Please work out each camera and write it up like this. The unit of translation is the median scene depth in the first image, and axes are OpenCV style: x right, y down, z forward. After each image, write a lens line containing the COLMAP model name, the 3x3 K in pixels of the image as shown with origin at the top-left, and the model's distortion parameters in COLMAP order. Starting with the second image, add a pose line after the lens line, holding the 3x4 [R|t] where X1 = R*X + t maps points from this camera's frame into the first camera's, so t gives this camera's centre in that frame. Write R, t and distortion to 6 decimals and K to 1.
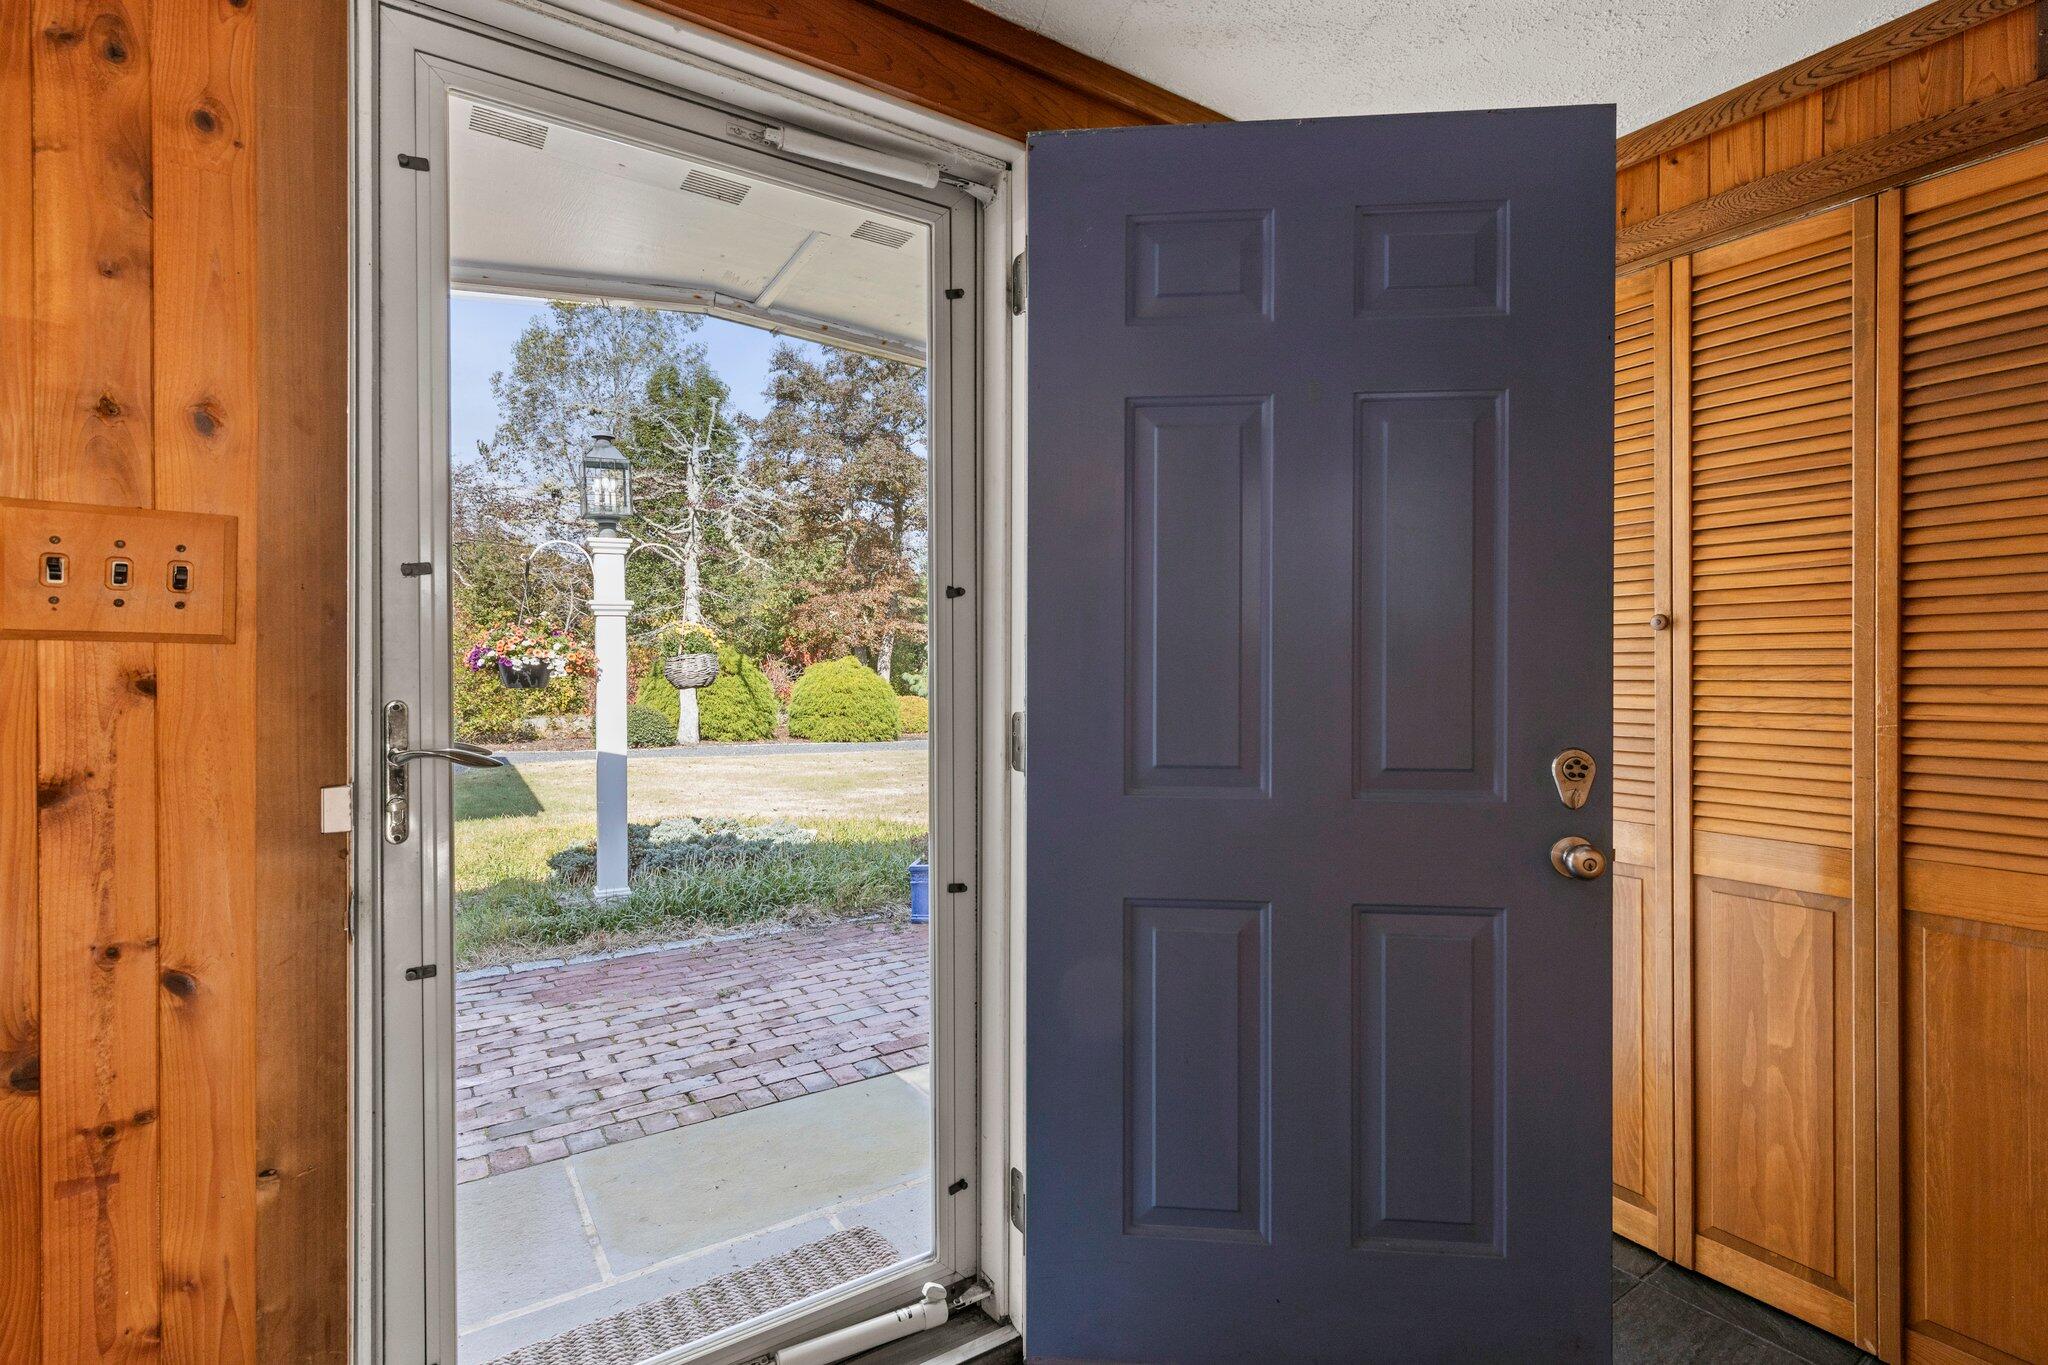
lens RADIAL K [[977.6, 0, 1039.3], [0, 977.6, 682.2], [0, 0, 1]] dist [-0.002010, 0.000854]
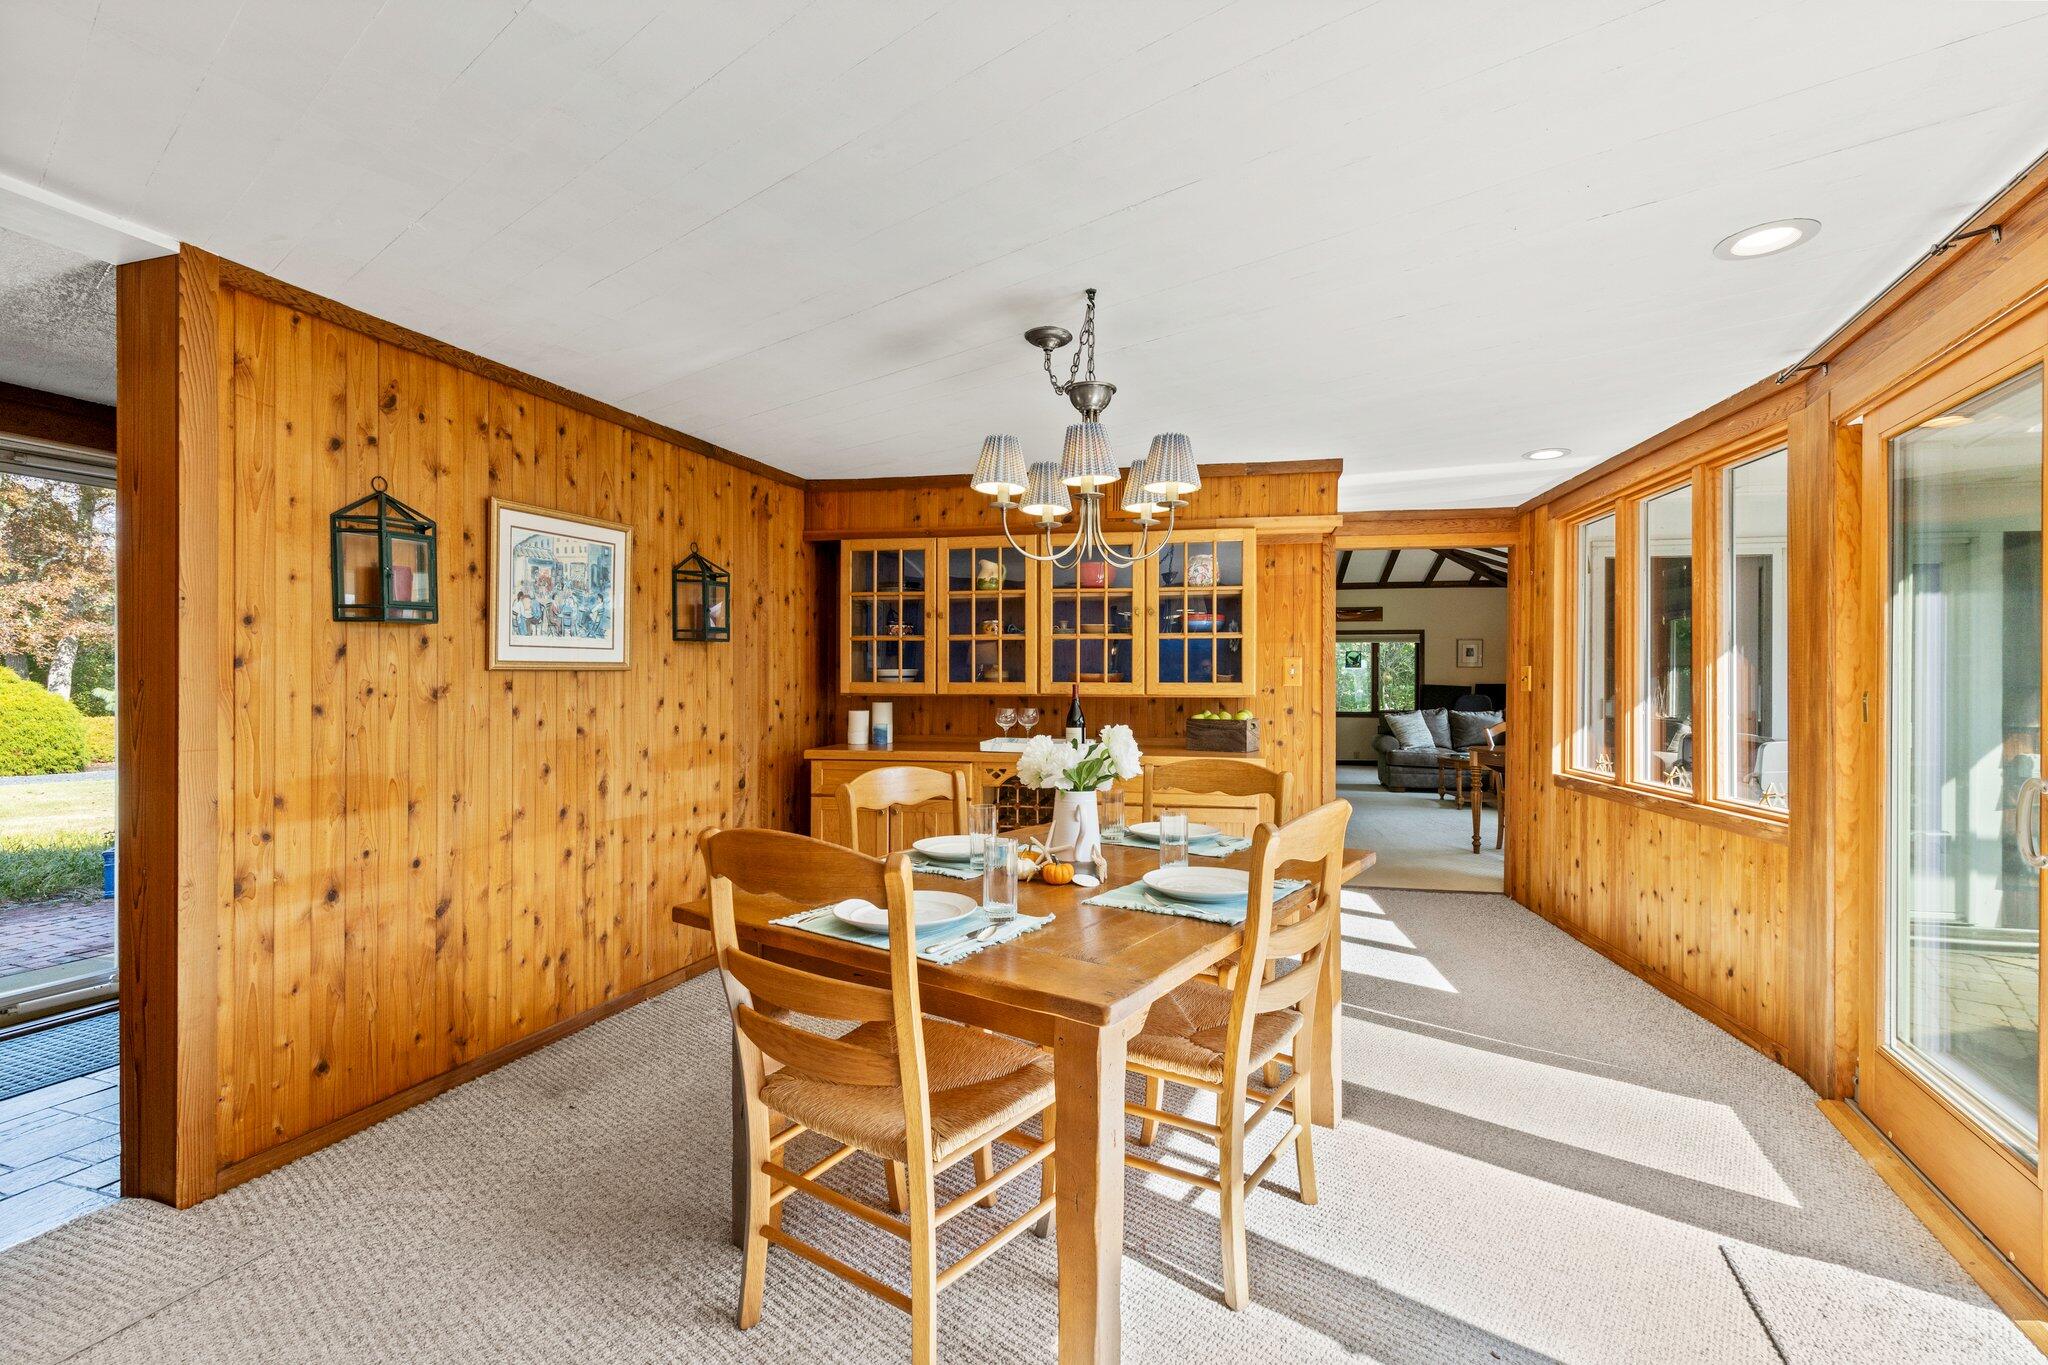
lens RADIAL K [[977.6, 0, 1039.3], [0, 977.6, 682.2], [0, 0, 1]] dist [-0.002010, 0.000854]
pose [[0.807262, 0.004393, 0.590177, 0.013760], [0.005294, 0.999878, -0.014684, 0.000820], [-0.590170, 0.014978, 0.807140, -0.102649]]
